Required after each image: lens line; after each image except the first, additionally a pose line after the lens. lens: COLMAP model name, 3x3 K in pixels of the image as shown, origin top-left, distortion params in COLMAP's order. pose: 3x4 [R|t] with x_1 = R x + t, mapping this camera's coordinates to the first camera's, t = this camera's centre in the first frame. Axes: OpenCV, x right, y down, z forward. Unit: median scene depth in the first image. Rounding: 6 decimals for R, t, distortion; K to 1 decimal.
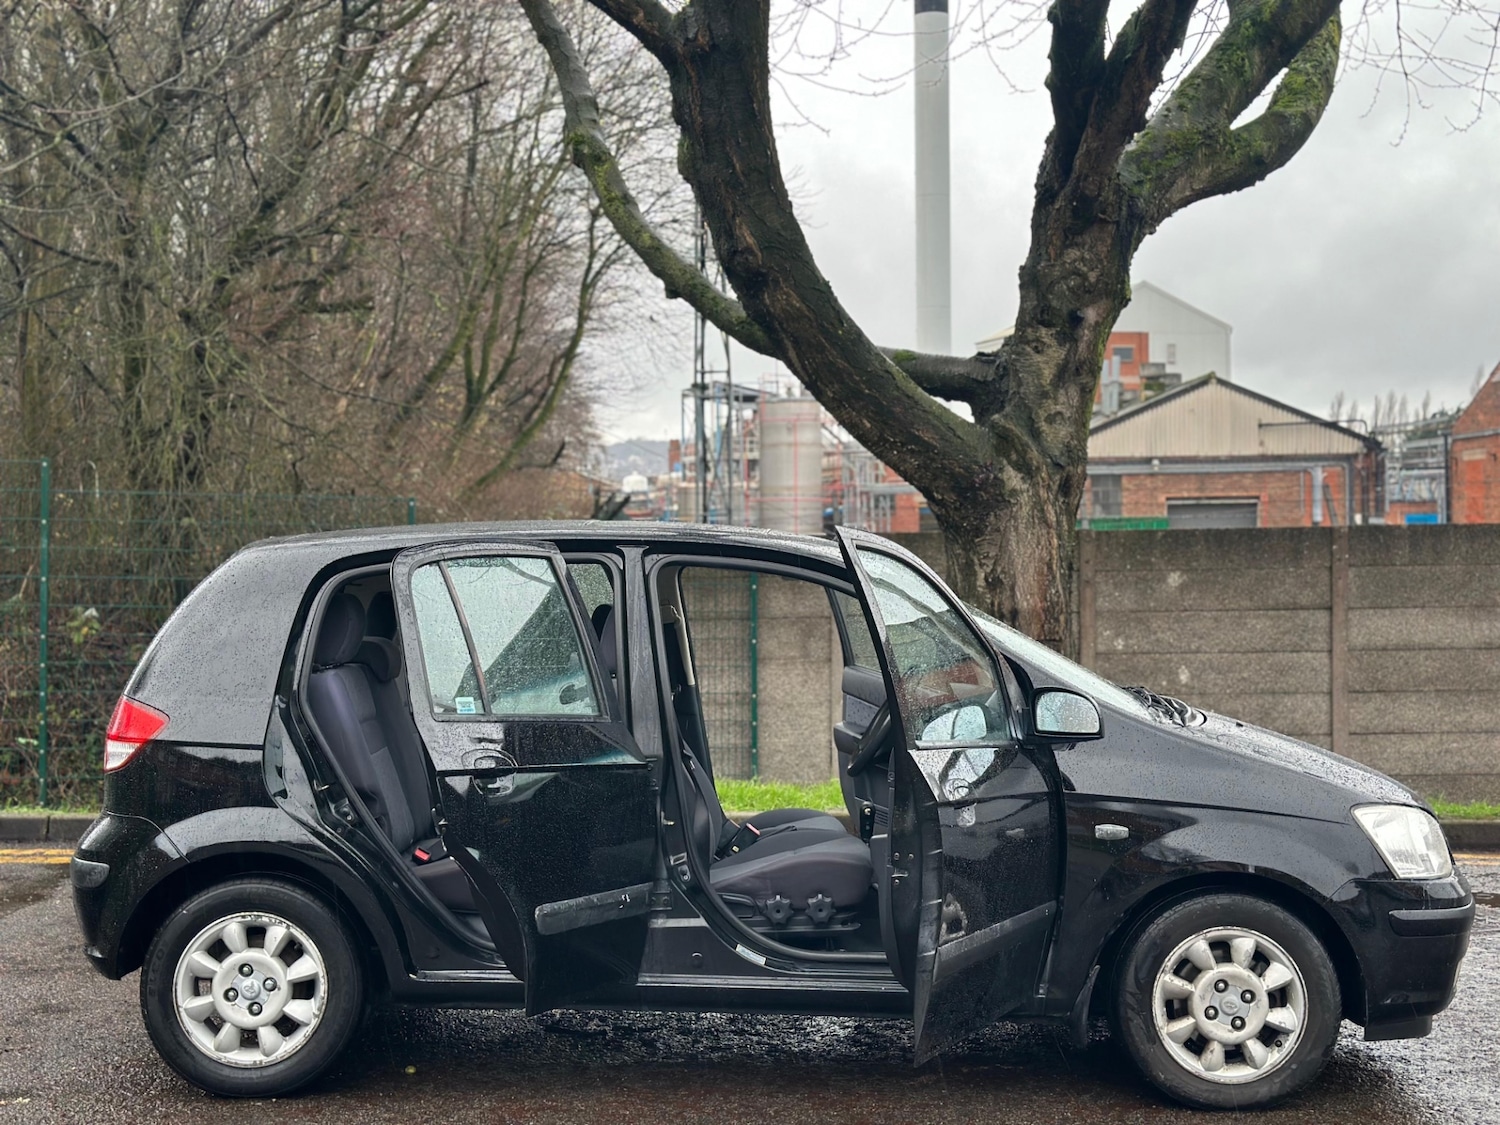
lens RADIAL K [[2058.4, 0, 748.6], [0, 2058.4, 569.8], [0, 0, 1]] dist [0.214562, -0.423651]
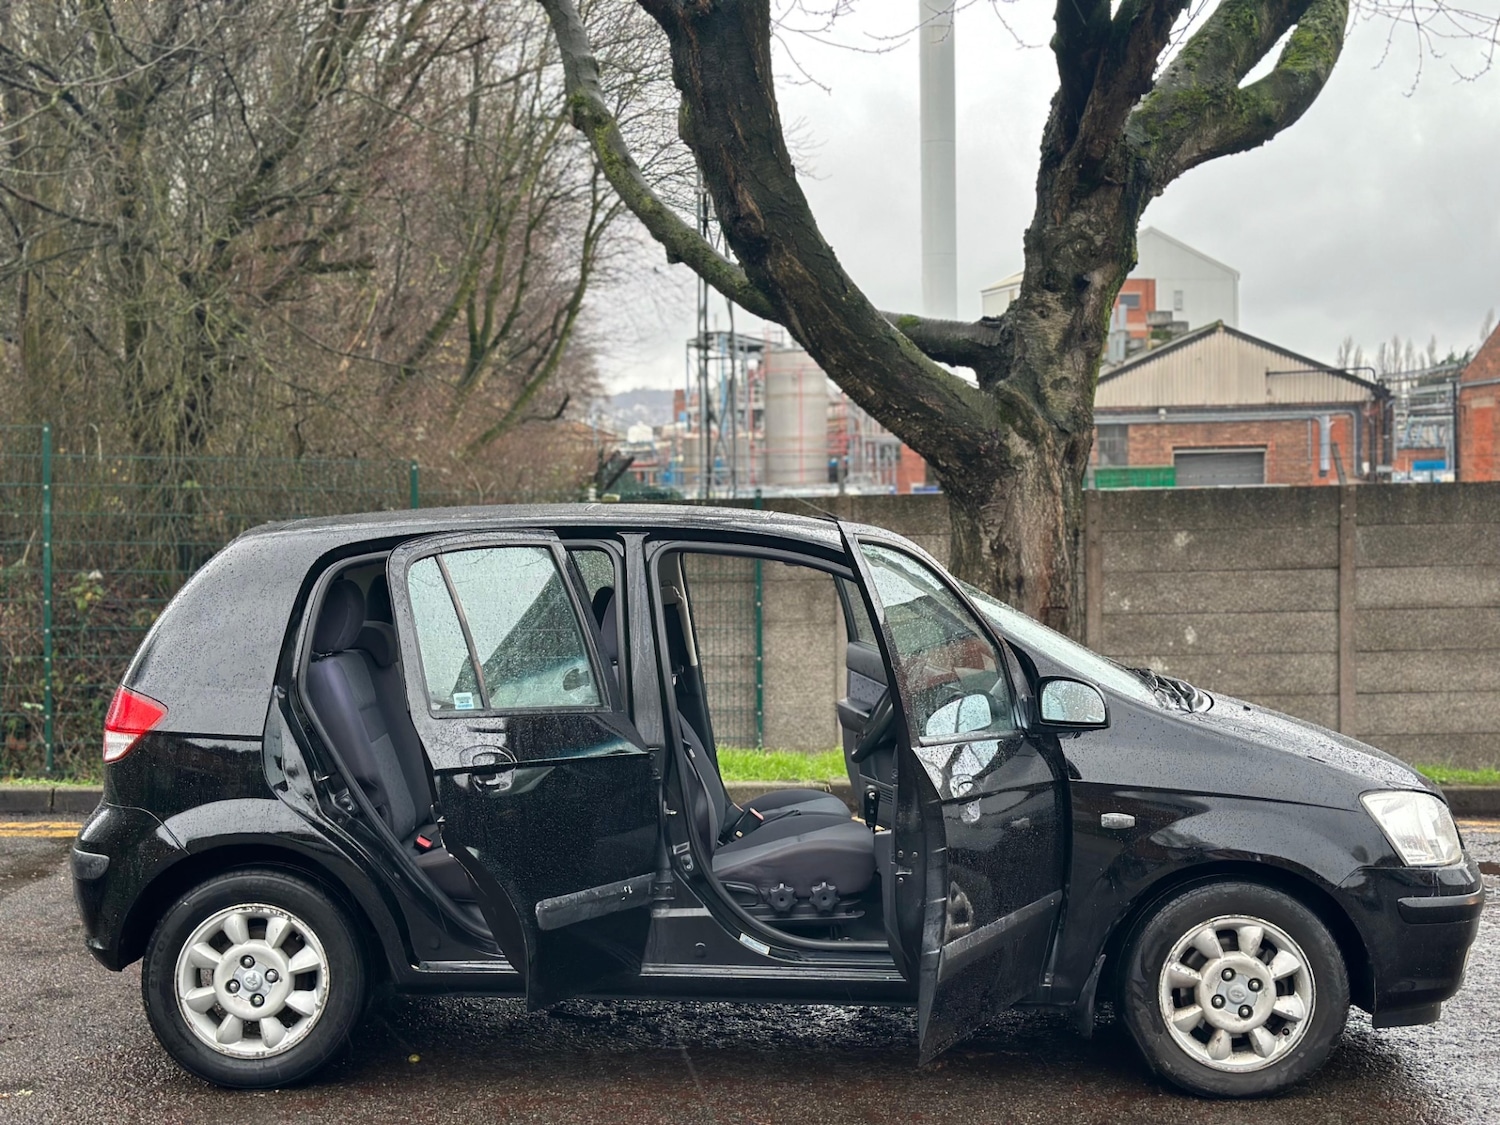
lens RADIAL K [[2058.4, 0, 748.6], [0, 2058.4, 569.8], [0, 0, 1]] dist [0.214562, -0.423651]
pose [[0.999982, -0.005080, -0.003084, 0.001103], [0.005154, 0.999686, 0.024525, -0.009401], [0.002958, -0.024540, 0.999694, 0.005528]]
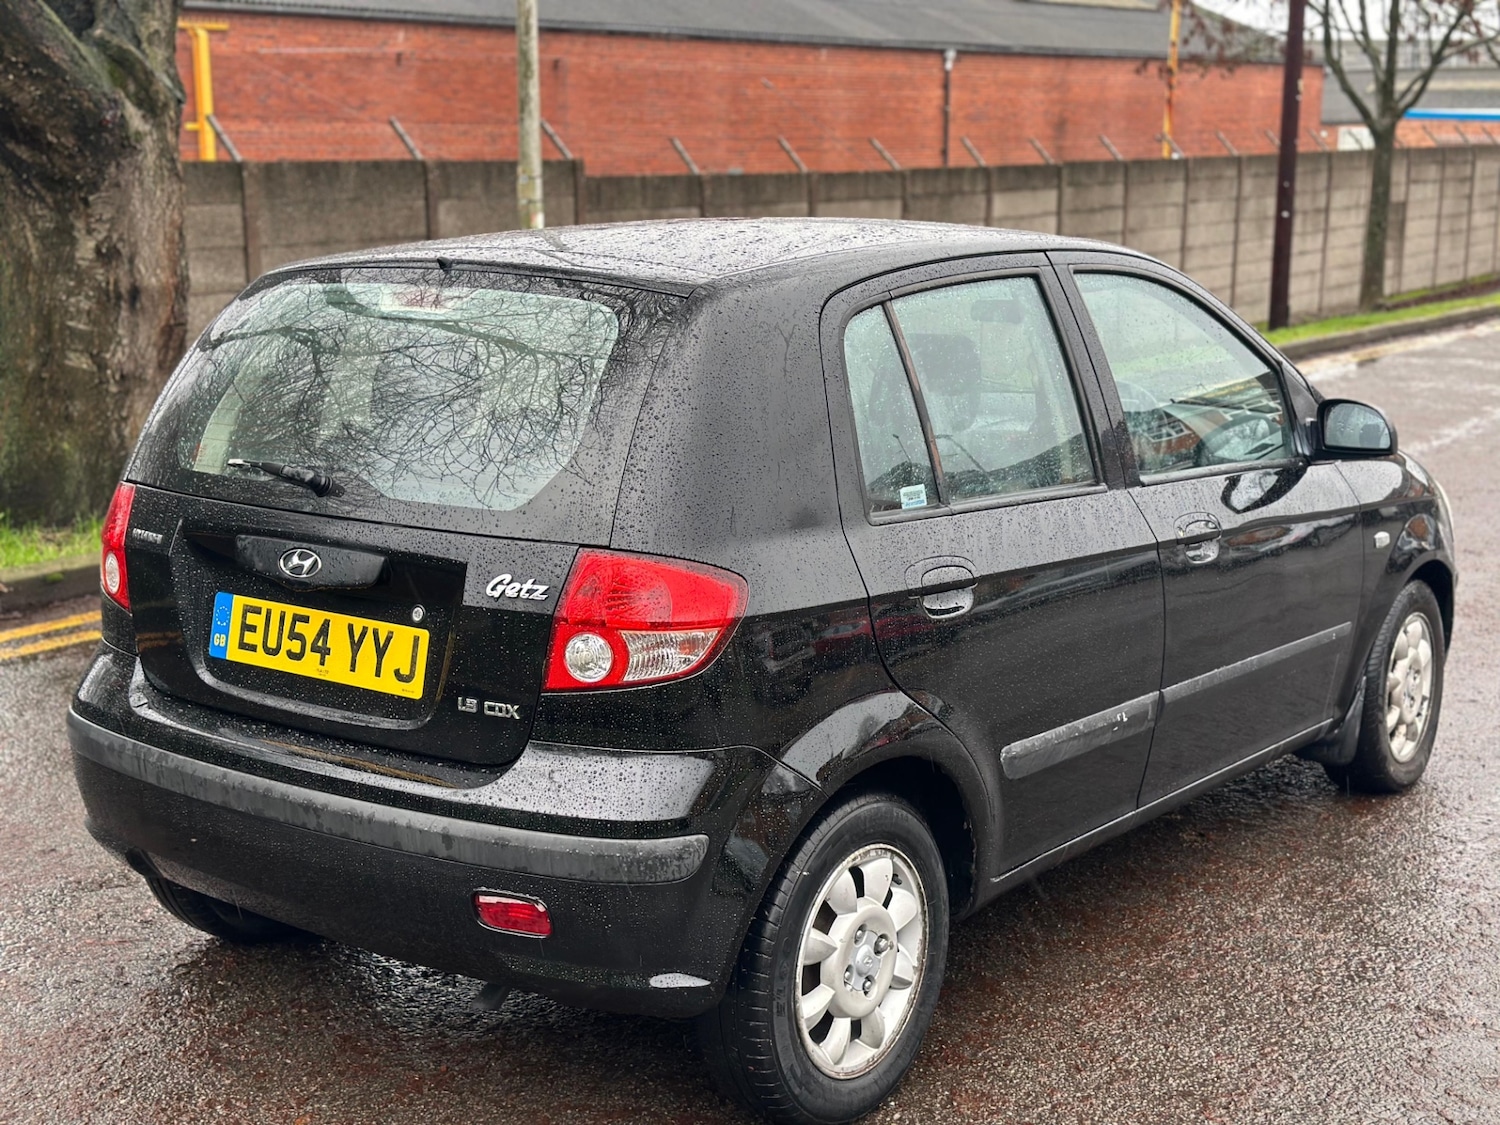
lens RADIAL K [[2058.1, 0, 755.1], [0, 2058.1, 554.3], [0, 0, 1]] dist [0.207901, -0.388367]
pose [[0.620495, -0.144469, 0.770788, -0.357937], [0.013315, 0.984684, 0.173840, -0.016507], [-0.784097, -0.097604, 0.612915, 0.319213]]
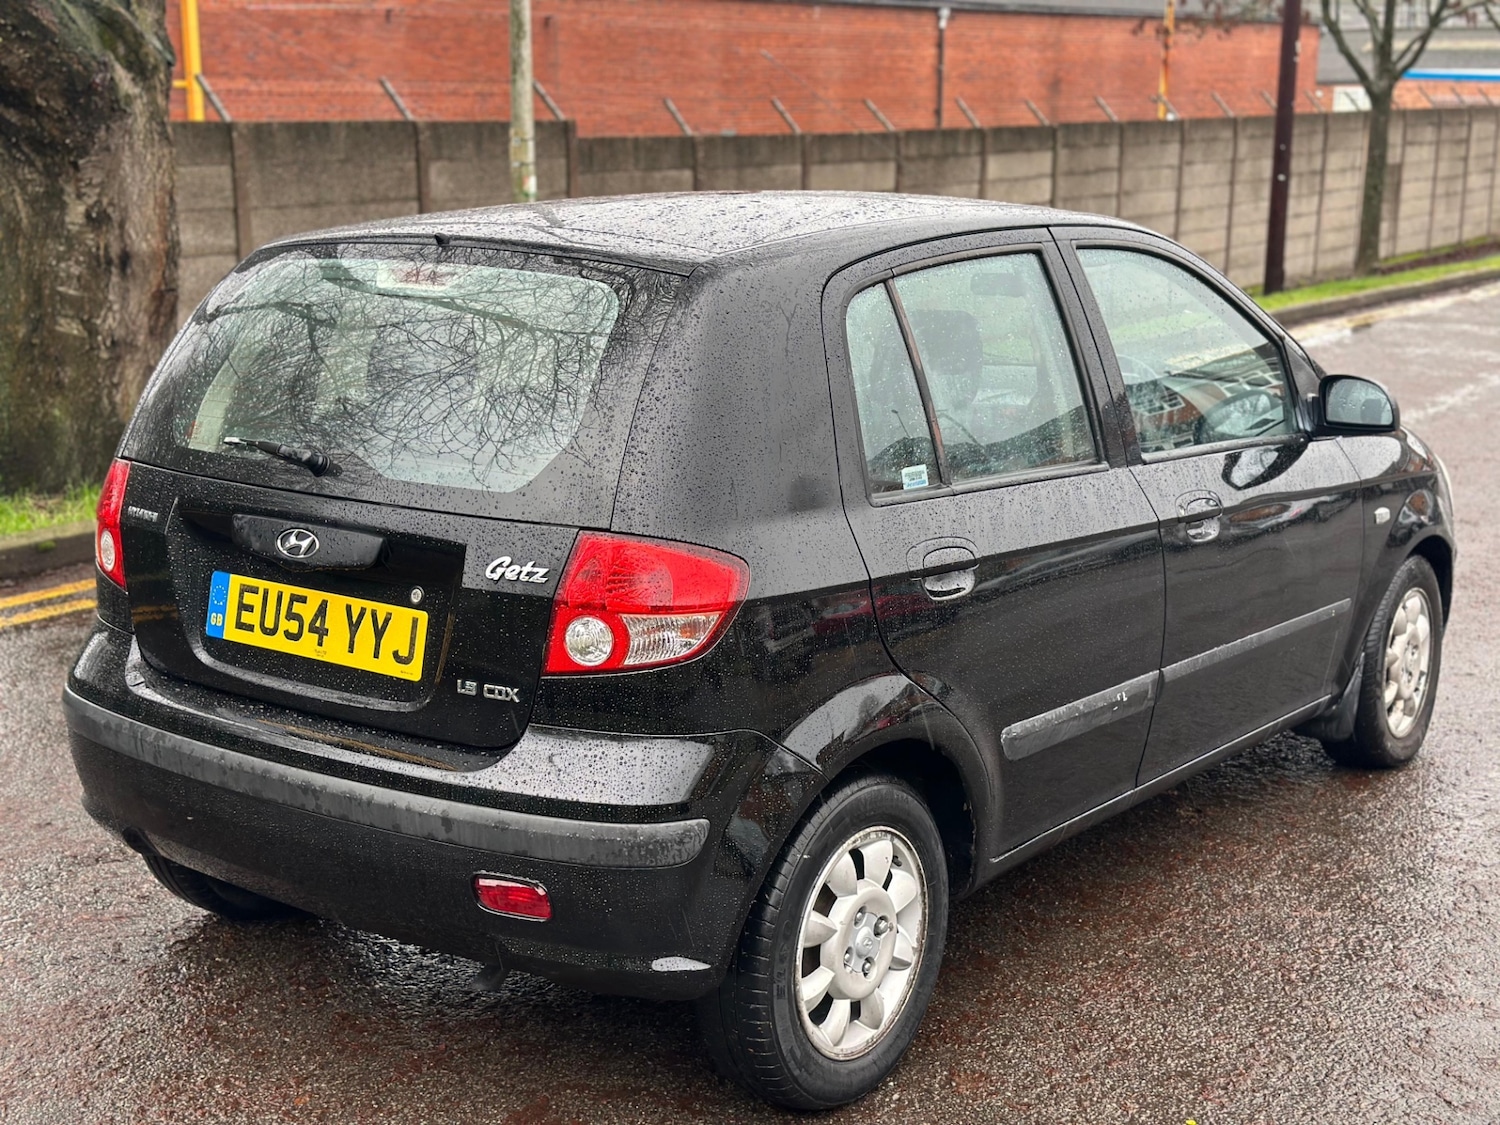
lens RADIAL K [[2059.4, 0, 751.5], [0, 2059.4, 564.0], [0, 0, 1]] dist [0.205749, -0.383383]
pose [[0.618723, -0.161064, 0.768922, -0.356873], [0.010440, 0.980358, 0.196952, -0.019351], [-0.785540, -0.113831, 0.608251, 0.322062]]
